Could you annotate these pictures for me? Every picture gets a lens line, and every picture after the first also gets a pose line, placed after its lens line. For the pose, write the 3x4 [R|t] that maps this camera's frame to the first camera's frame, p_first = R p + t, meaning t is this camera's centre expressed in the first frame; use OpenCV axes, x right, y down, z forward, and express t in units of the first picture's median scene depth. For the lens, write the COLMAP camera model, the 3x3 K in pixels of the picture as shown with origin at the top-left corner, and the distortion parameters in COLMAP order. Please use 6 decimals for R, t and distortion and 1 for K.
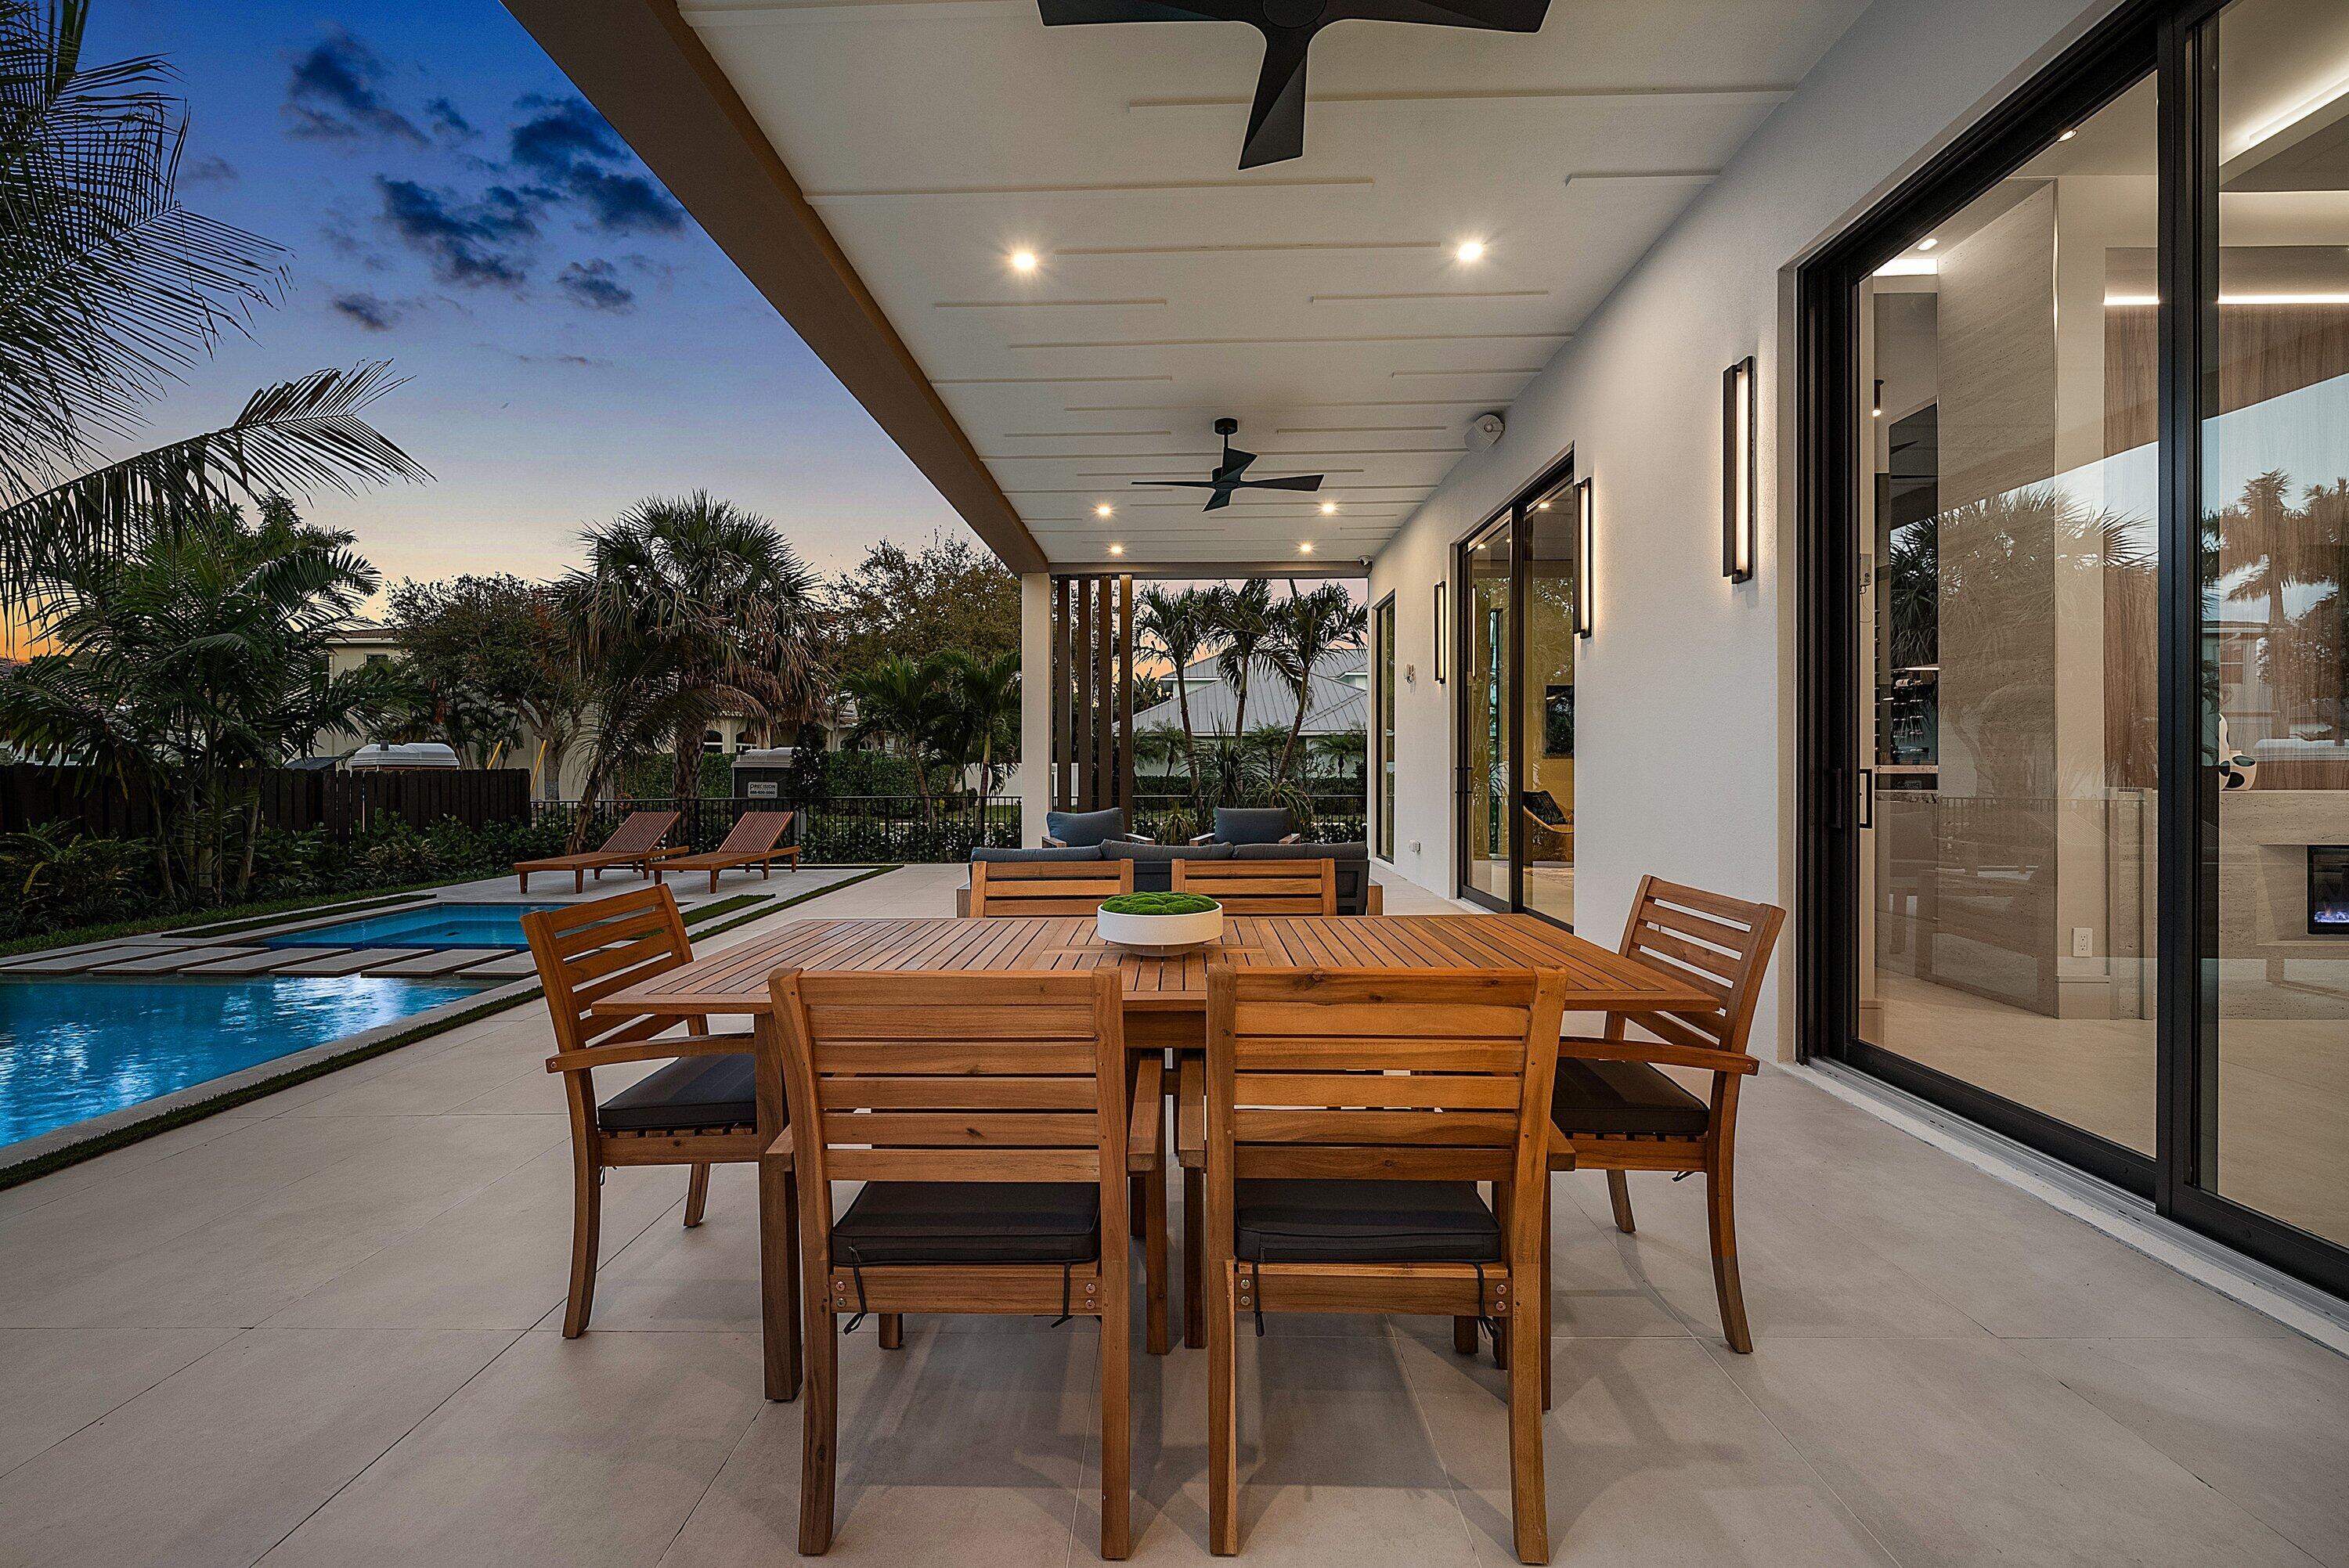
lens RADIAL K [[936.1, 0, 1174.1], [0, 936.1, 774.9], [0, 0, 1]] dist [0.007403, 0.001005]
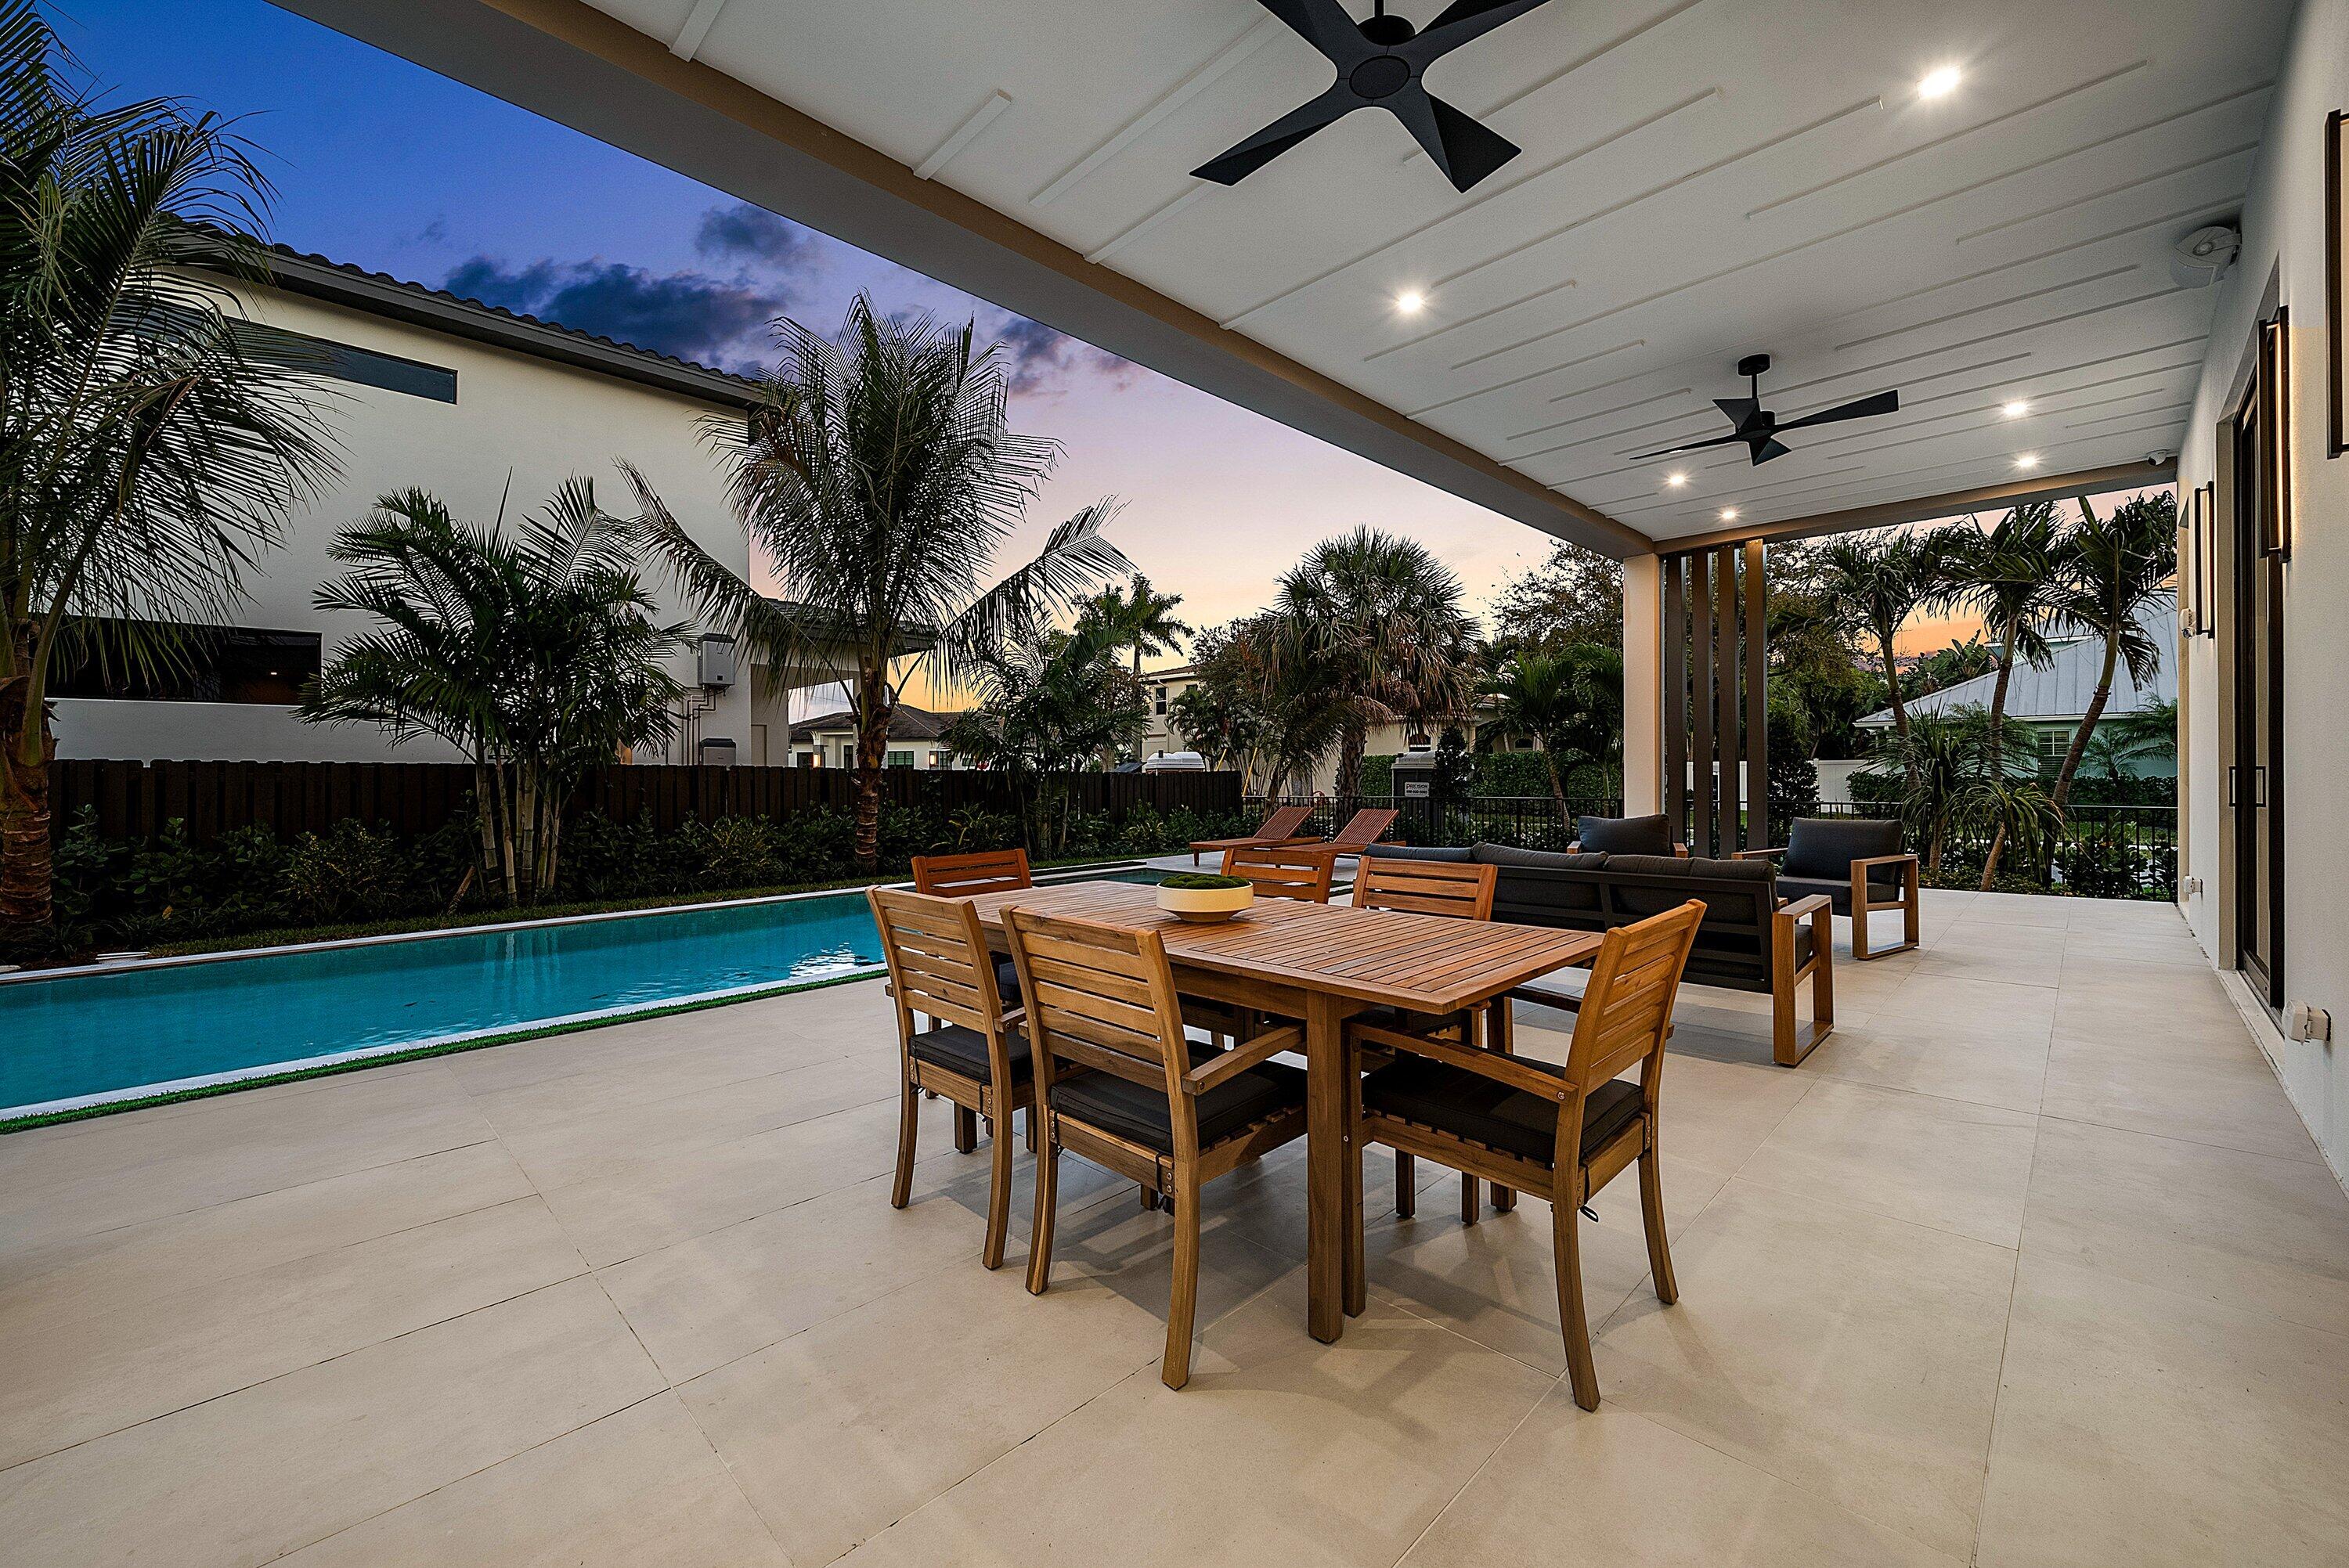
lens RADIAL K [[936.1, 0, 1129.6], [0, 936.1, 766.2], [0, 0, 1]] dist [0.007403, 0.001005]
pose [[0.703373, -0.006163, -0.710794, 0.142841], [0.000057, 0.999963, -0.008614, -0.002025], [0.710821, 0.006018, 0.703348, 0.003219]]
